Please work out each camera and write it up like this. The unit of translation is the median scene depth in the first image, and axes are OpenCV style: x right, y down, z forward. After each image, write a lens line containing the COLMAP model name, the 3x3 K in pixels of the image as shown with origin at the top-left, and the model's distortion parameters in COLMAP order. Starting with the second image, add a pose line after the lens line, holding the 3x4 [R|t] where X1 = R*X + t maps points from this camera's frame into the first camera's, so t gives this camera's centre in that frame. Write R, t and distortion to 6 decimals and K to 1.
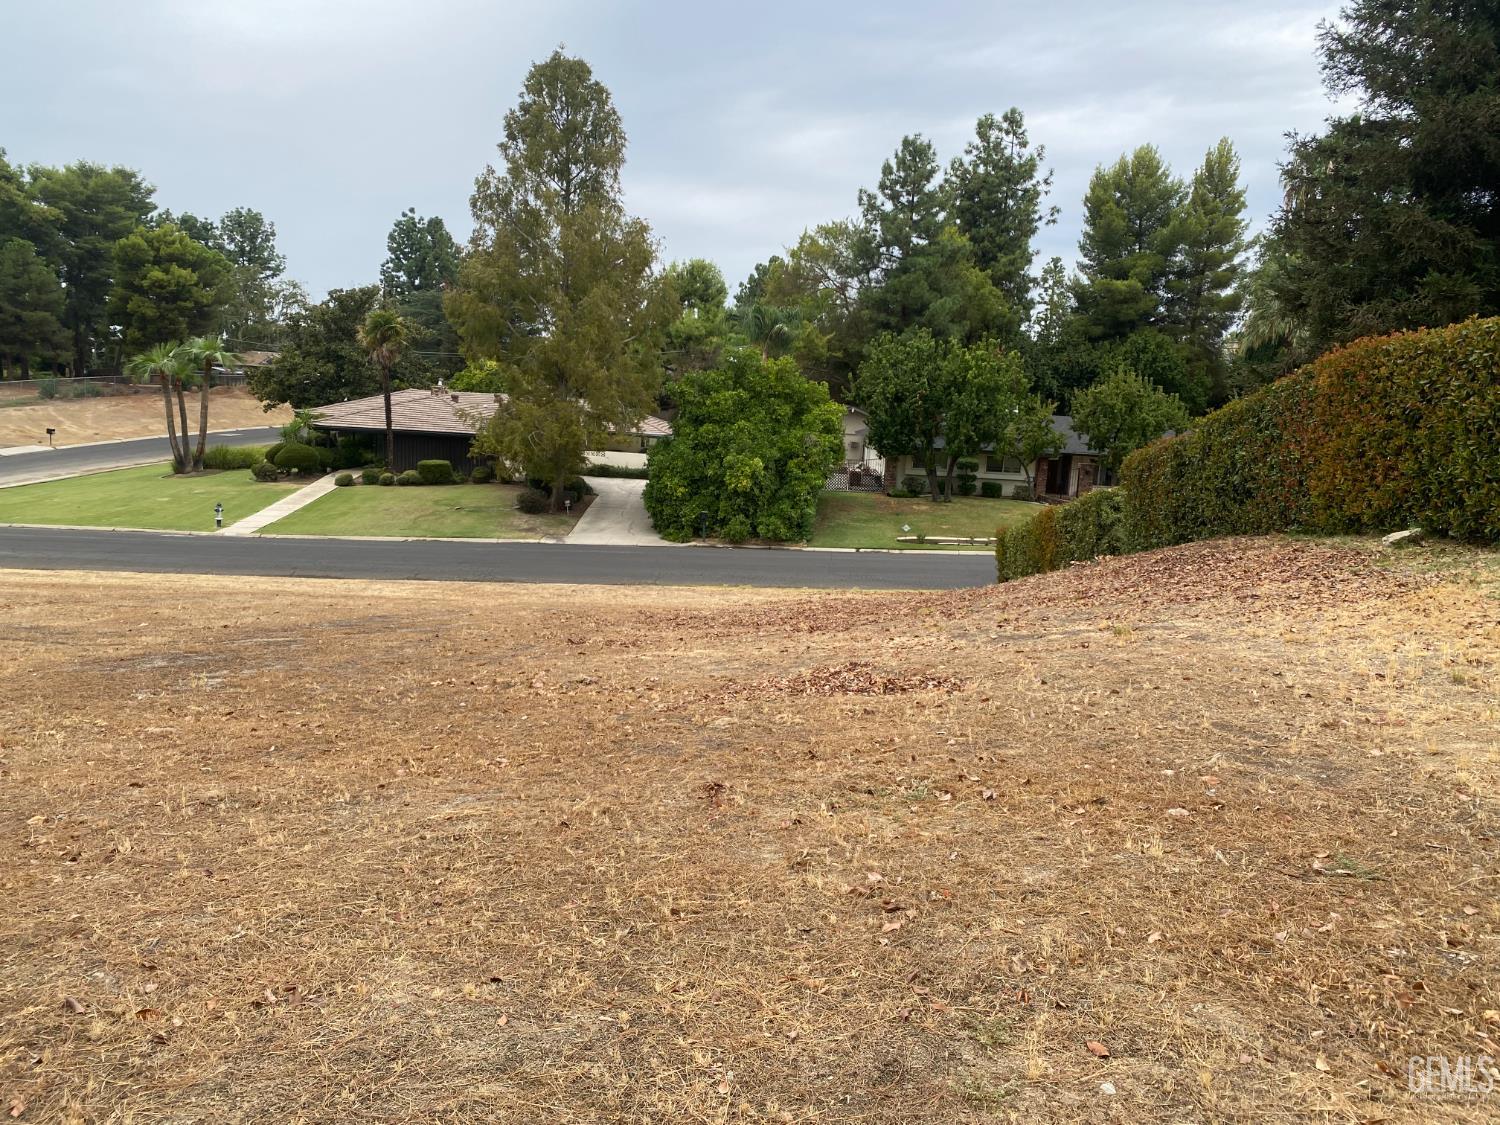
lens RADIAL K [[1122.8, 0, 757.5], [0, 1122.8, 590.6], [0, 0, 1]] dist [0.001412, -0.027314]
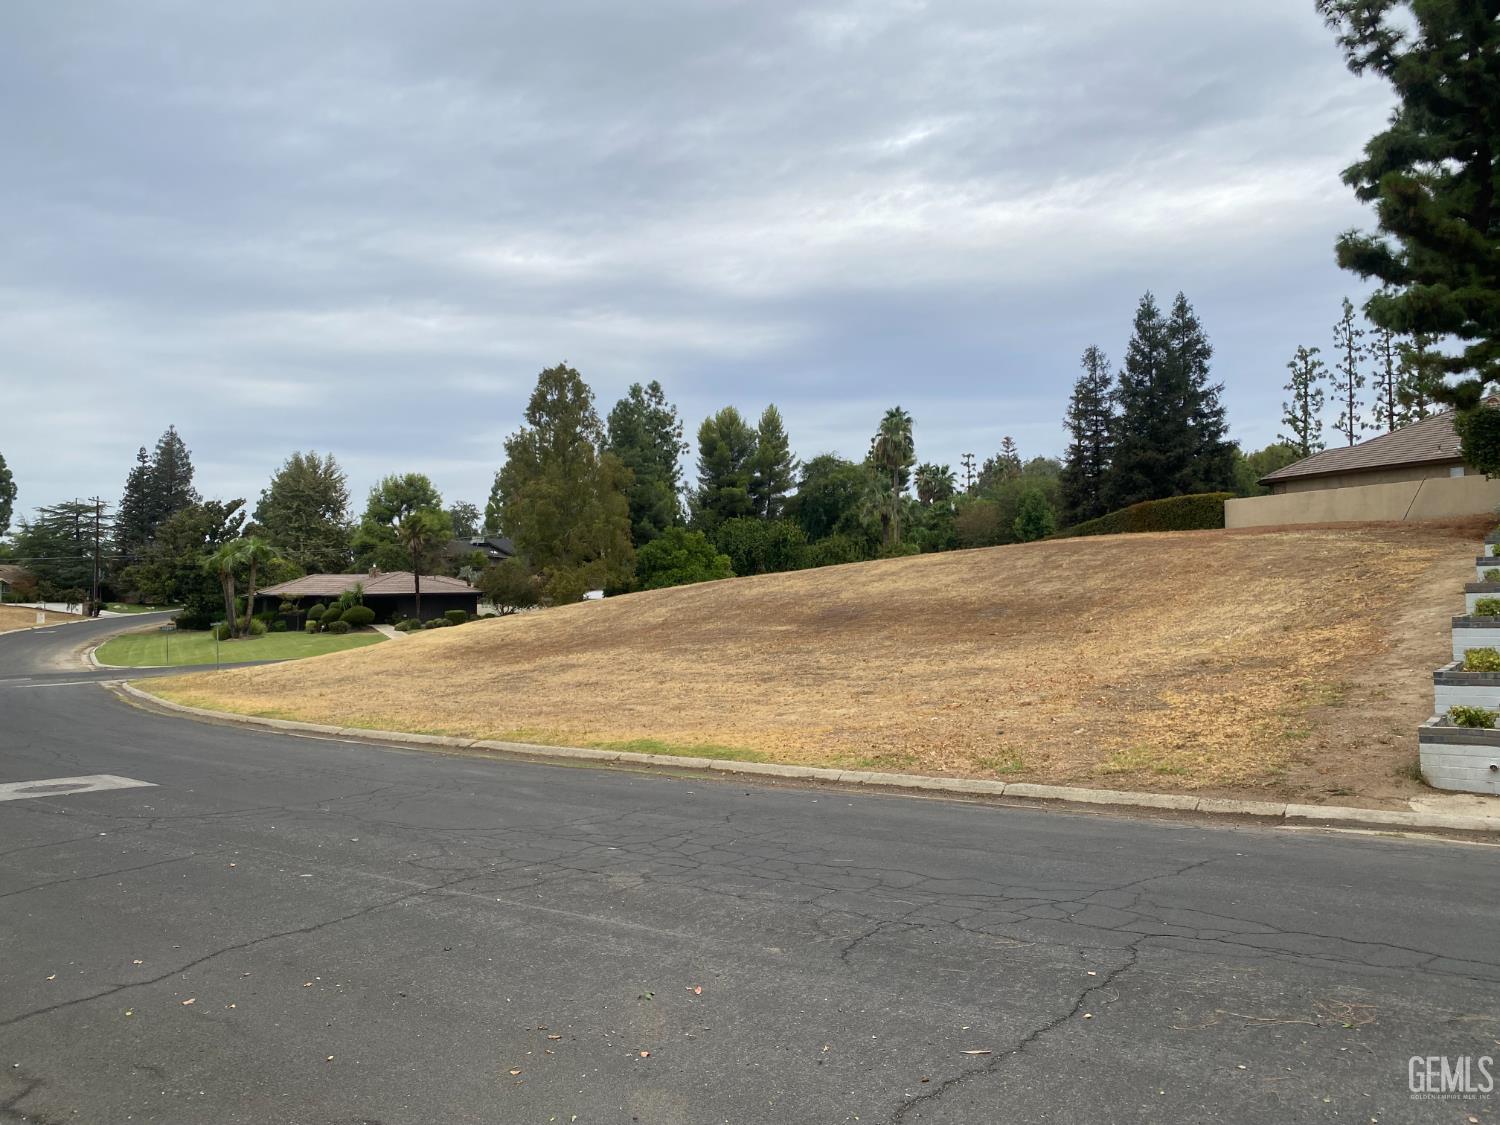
lens RADIAL K [[1122.8, 0, 757.5], [0, 1122.8, 590.6], [0, 0, 1]] dist [0.001412, -0.027314]
pose [[0.832505, -0.058926, 0.550874, -0.668398], [0.153041, 0.980097, -0.126444, 0.091532], [-0.532460, 0.189571, 0.824954, -0.383951]]
